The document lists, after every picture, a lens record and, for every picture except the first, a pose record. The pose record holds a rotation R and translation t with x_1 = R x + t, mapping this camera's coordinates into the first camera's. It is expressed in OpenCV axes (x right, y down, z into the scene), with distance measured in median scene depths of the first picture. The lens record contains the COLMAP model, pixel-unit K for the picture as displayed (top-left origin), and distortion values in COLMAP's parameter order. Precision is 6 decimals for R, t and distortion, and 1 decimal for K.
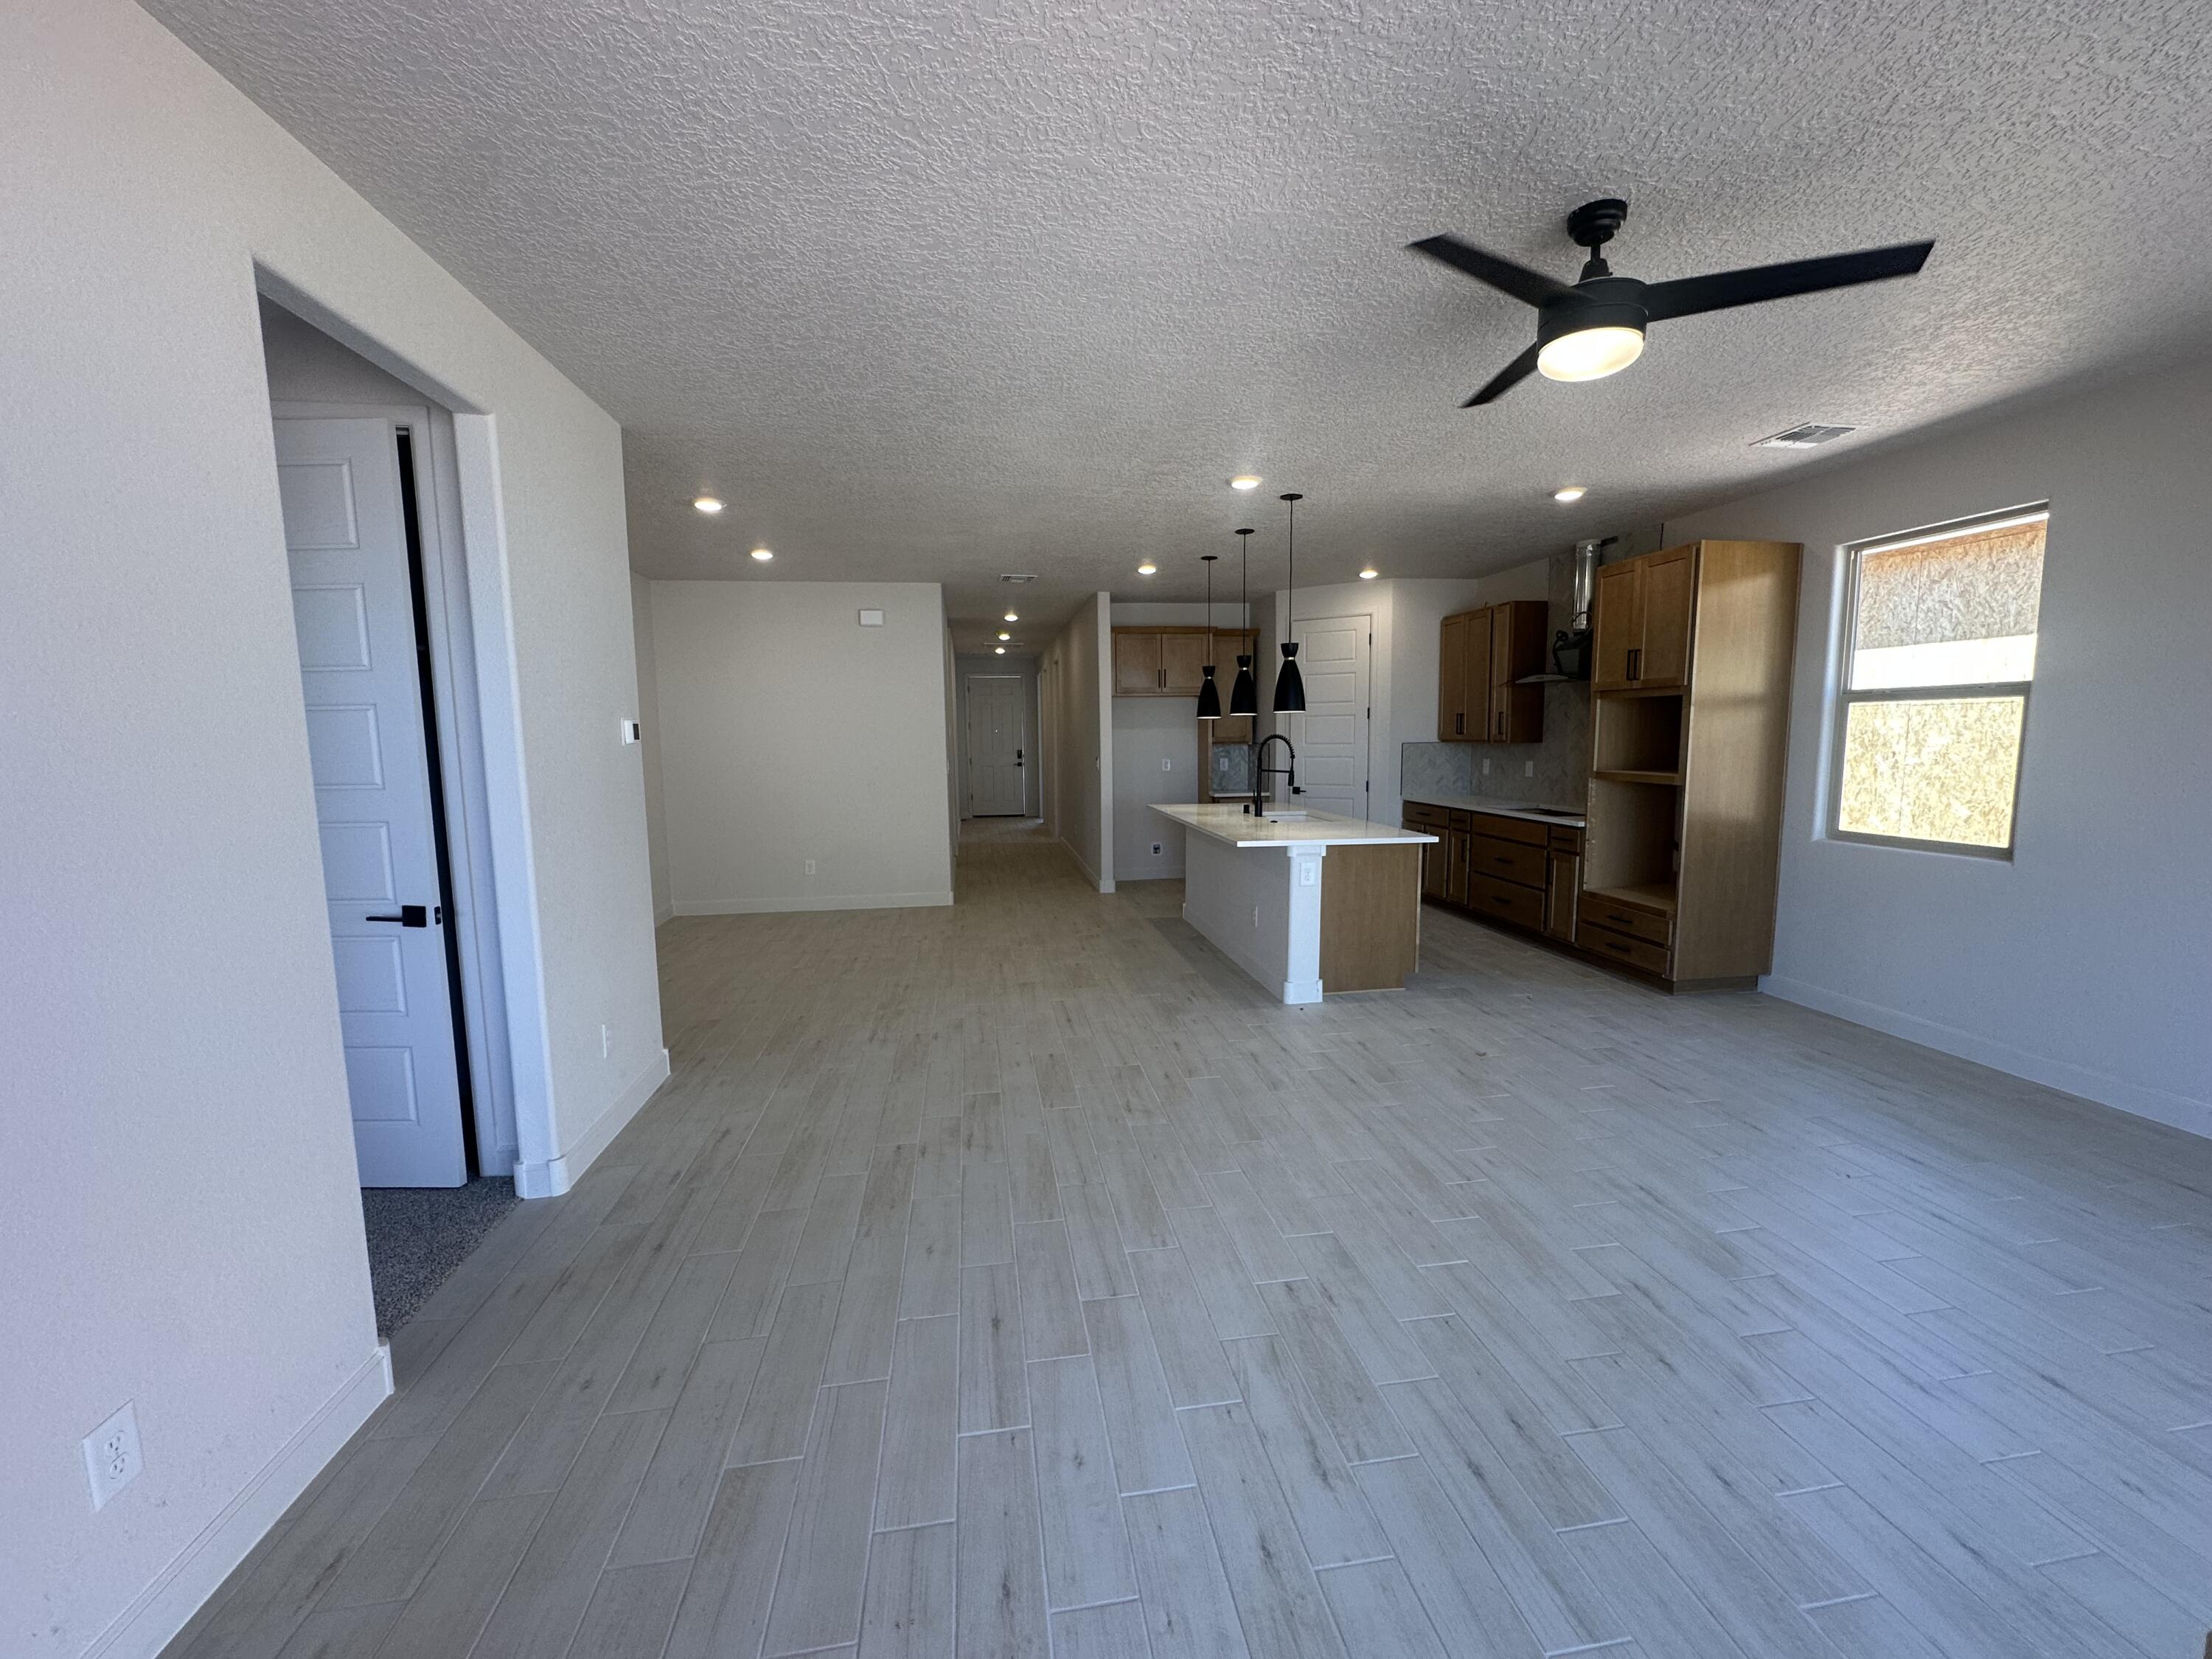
lens RADIAL K [[904.8, 0, 1114.6], [0, 904.8, 831.1], [0, 0, 1]] dist [-0.014955, -0.000061]
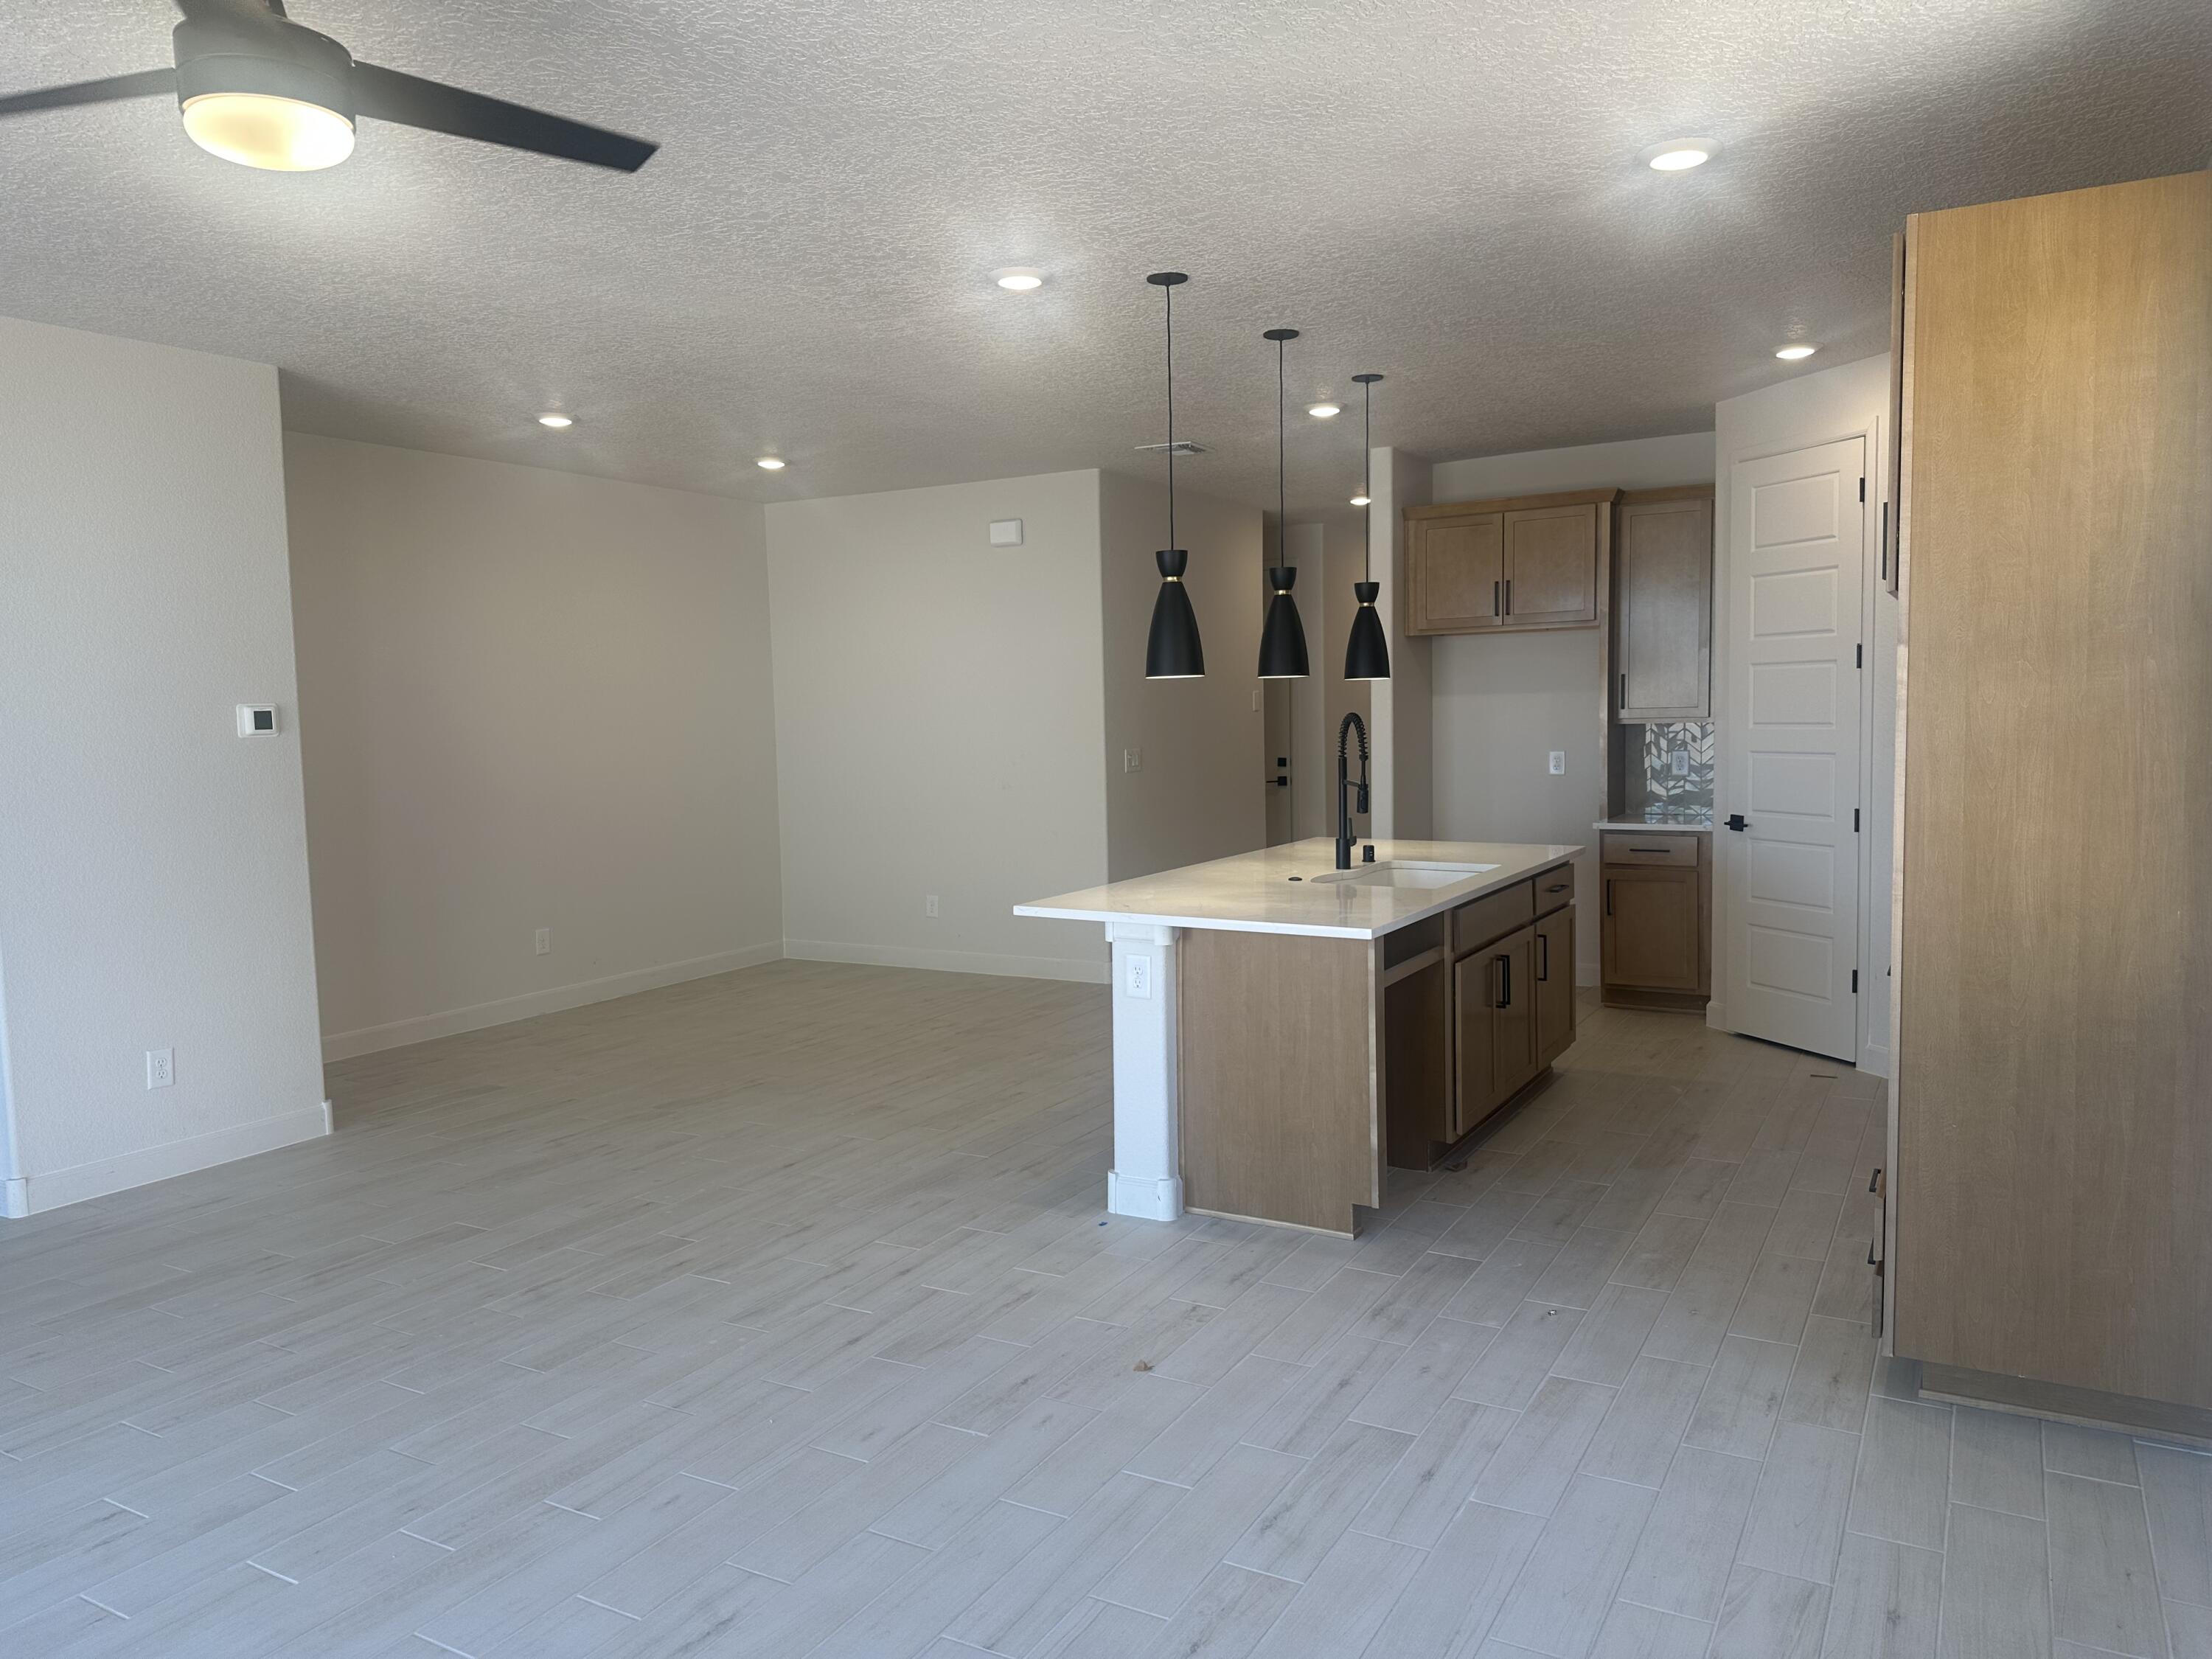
lens RADIAL K [[1581.1, 0, 1114.9], [0, 1581.1, 827.1], [0, 0, 1]] dist [0.032774, -0.037619]
pose [[0.774452, 0.044321, -0.631078, 0.815122], [-0.057153, 0.998365, -0.000021, -0.042461], [0.630046, 0.036085, 0.775719, 0.263116]]
